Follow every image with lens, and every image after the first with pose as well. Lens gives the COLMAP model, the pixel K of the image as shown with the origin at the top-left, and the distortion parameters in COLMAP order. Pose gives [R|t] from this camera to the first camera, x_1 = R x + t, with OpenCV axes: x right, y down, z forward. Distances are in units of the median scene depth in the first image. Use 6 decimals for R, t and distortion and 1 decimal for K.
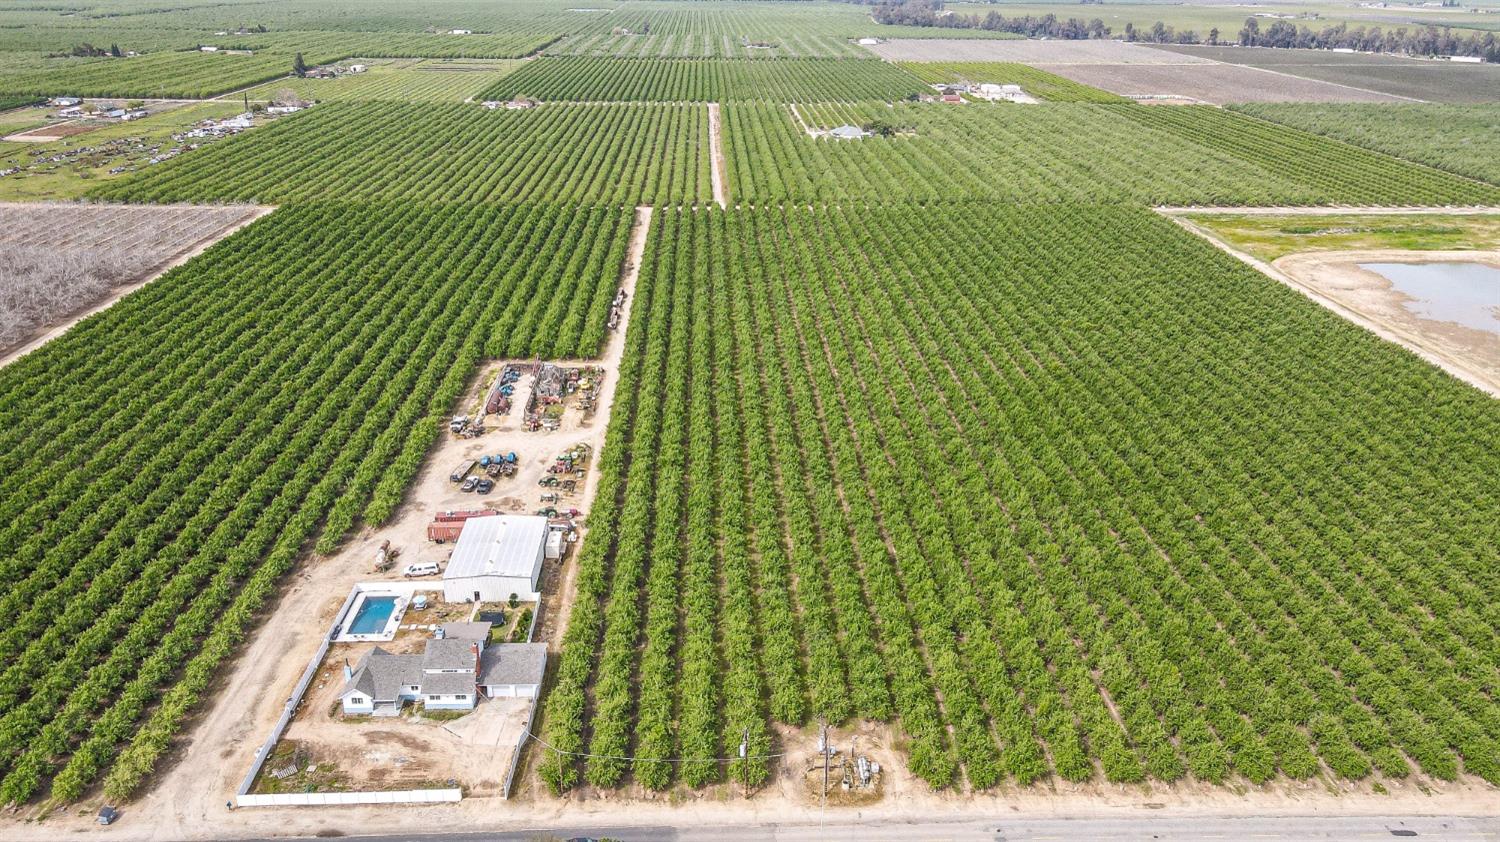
lens RADIAL K [[1108.0, 0, 750.0], [0, 1108.0, 421.0], [0, 0, 1]] dist [0.007516, 0.016428]
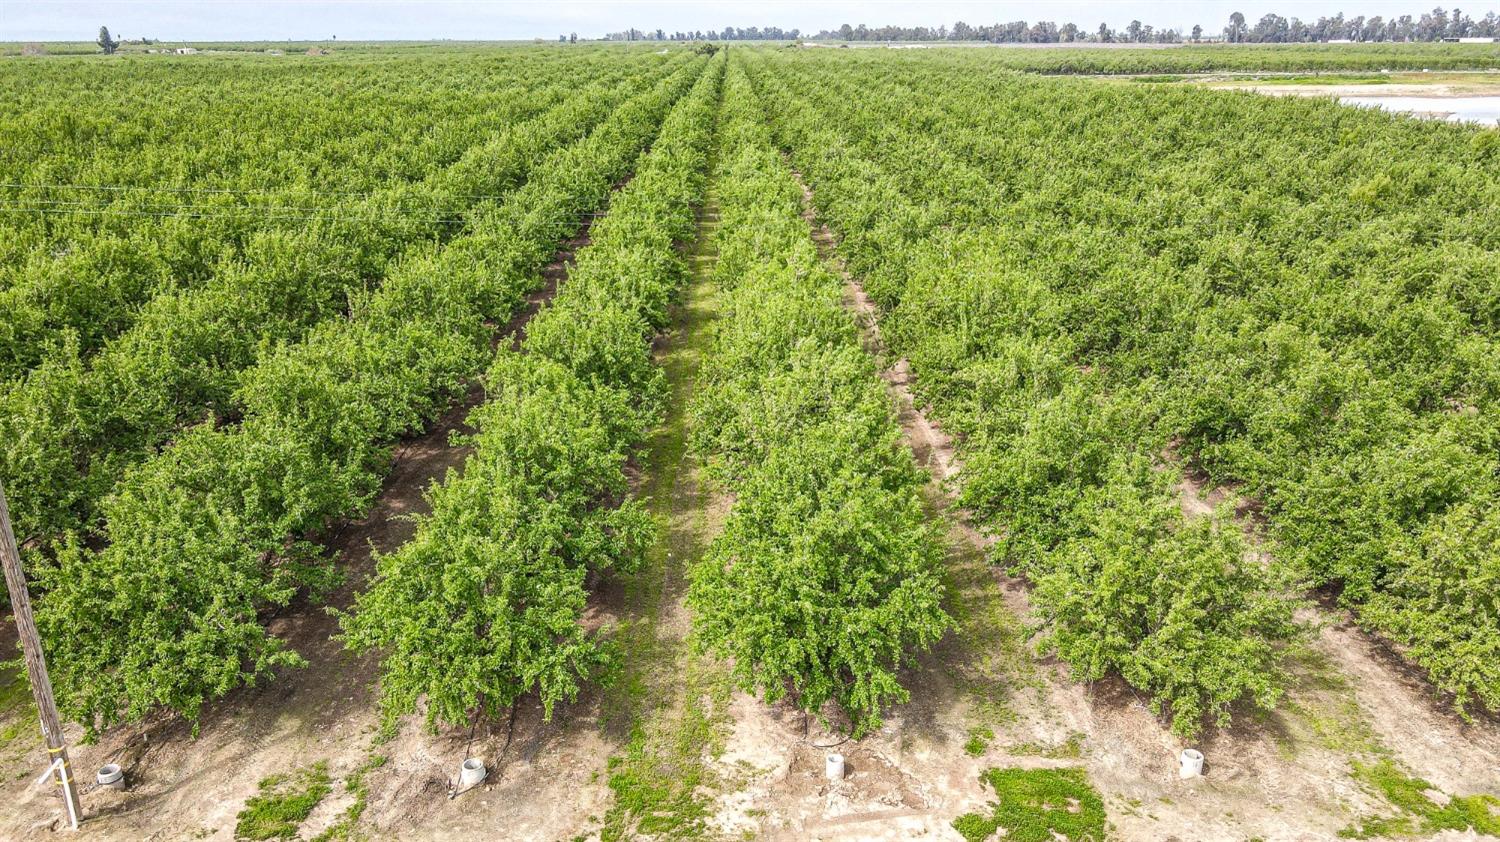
lens RADIAL K [[1149.3, 0, 750.0], [0, 1149.3, 421.0], [0, 0, 1]] dist [0.007819, 0.013108]
pose [[0.999648, -0.009517, -0.024770, 0.381113], [0.007729, 0.997426, -0.071281, 0.143141], [0.025384, 0.071065, 0.997149, 0.423314]]
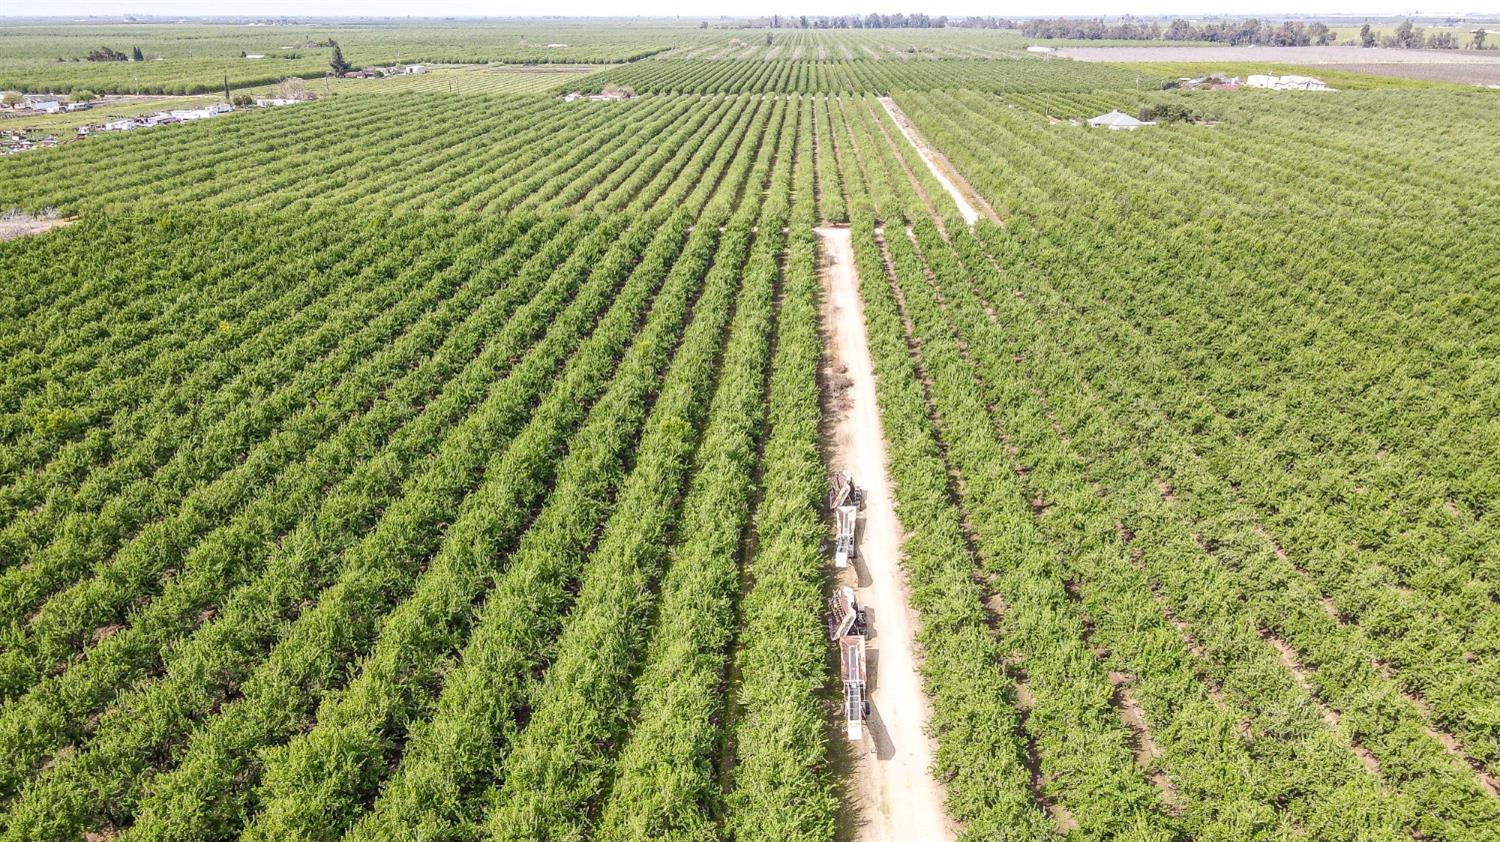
lens RADIAL K [[1108.0, 0, 750.0], [0, 1108.0, 421.0], [0, 0, 1]] dist [0.007516, 0.016428]
pose [[0.995817, 0.019660, -0.089229, -0.135325], [-0.023201, 0.998977, -0.038819, -0.142699], [0.088374, 0.040727, 0.995254, 0.829798]]
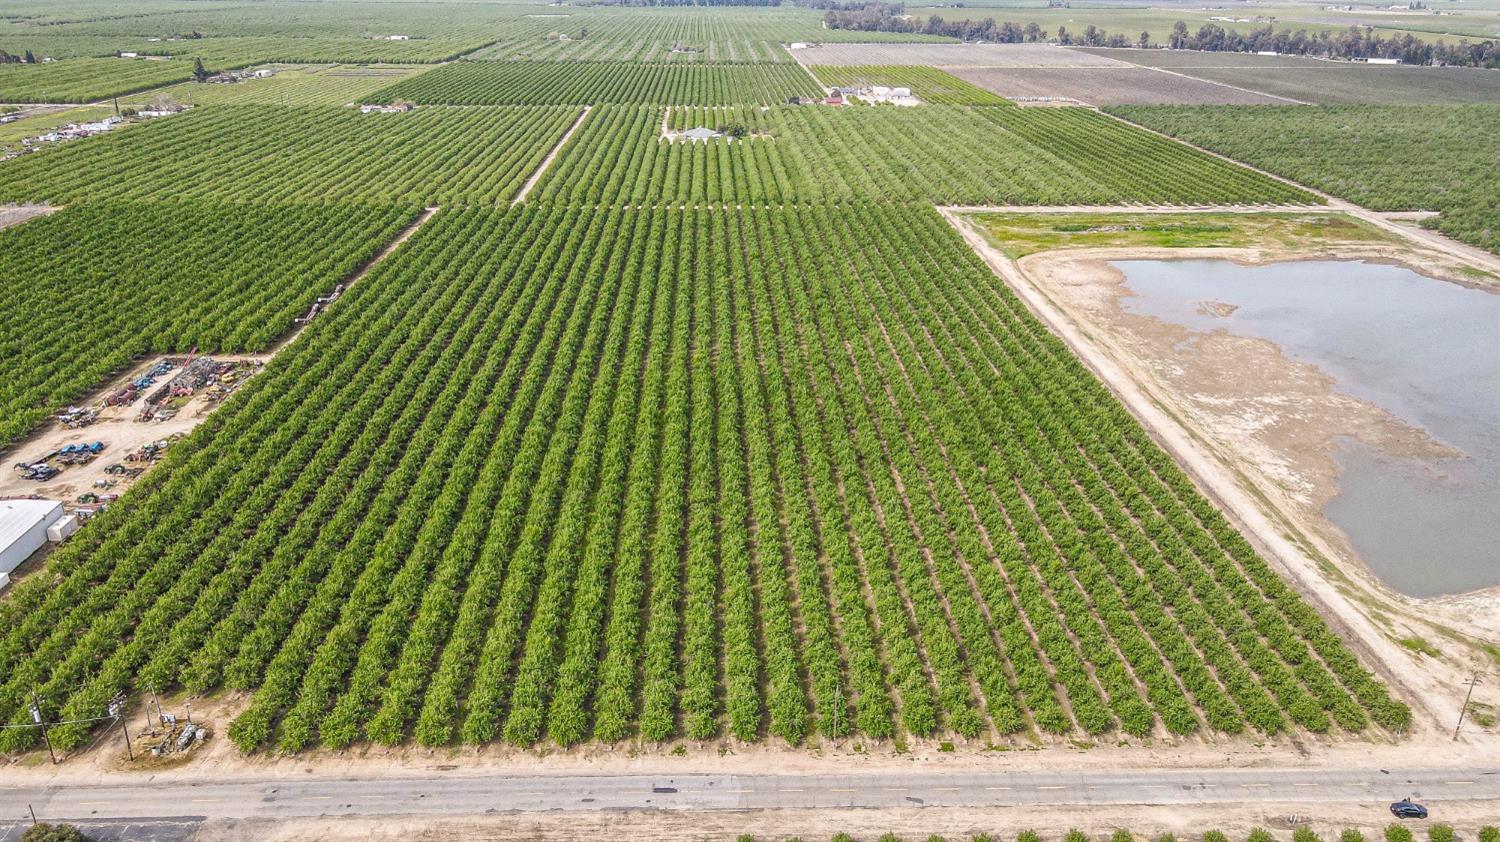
lens RADIAL K [[1108.0, 0, 750.0], [0, 1108.0, 421.0], [0, 0, 1]] dist [0.007516, 0.016428]
pose [[0.999992, -0.003065, -0.002645, 0.306966], [0.003053, 0.999985, -0.004556, 0.012391], [0.002659, 0.004548, 0.999986, -0.020453]]
